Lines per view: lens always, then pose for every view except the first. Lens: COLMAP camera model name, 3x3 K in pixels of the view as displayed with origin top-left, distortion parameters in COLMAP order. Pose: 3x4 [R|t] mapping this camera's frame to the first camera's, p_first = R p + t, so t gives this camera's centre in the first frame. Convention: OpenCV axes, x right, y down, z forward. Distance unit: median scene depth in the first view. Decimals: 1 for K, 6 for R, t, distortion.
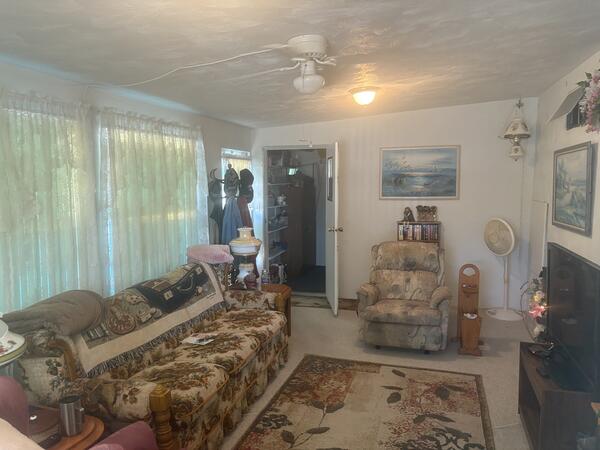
lens RADIAL K [[450.3, 0, 298.7], [0, 450.3, 225.4], [0, 0, 1]] dist [0.039799, -0.024702]
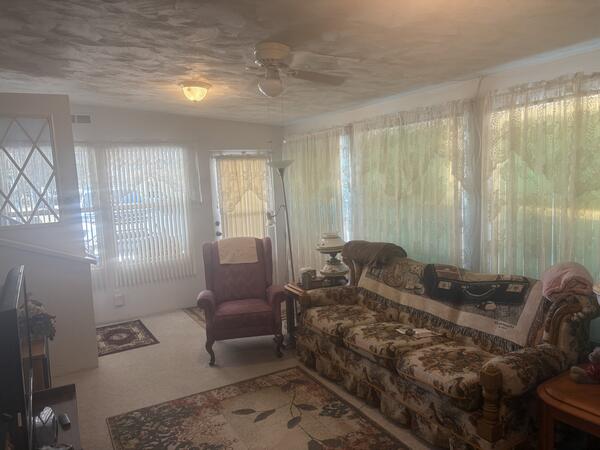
lens RADIAL K [[450.3, 0, 301.9], [0, 450.3, 221.7], [0, 0, 1]] dist [0.039799, -0.024702]
pose [[-0.683801, 0.115876, -0.720409, 0.524589], [-0.022404, 0.983510, 0.179460, -0.128336], [0.729324, 0.138855, -0.669929, 1.201254]]
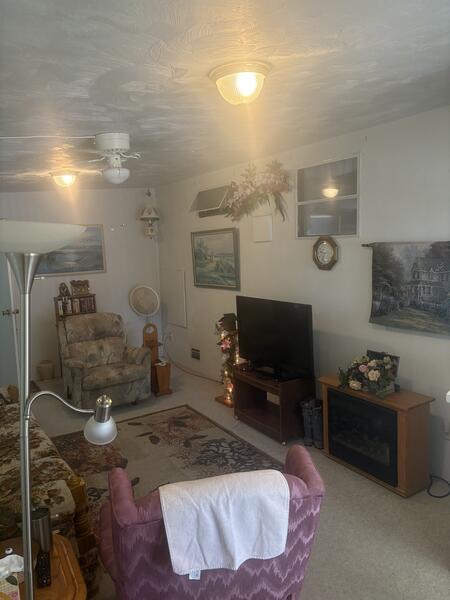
lens RADIAL K [[450.3, 0, 221.4], [0, 450.3, 298.9], [0, 0, 1]] dist [0.039799, -0.024702]
pose [[0.651687, -0.107759, 0.750795, -0.447551], [0.106264, 0.993065, 0.050294, -0.024875], [-0.751007, 0.047007, 0.658618, 0.053636]]
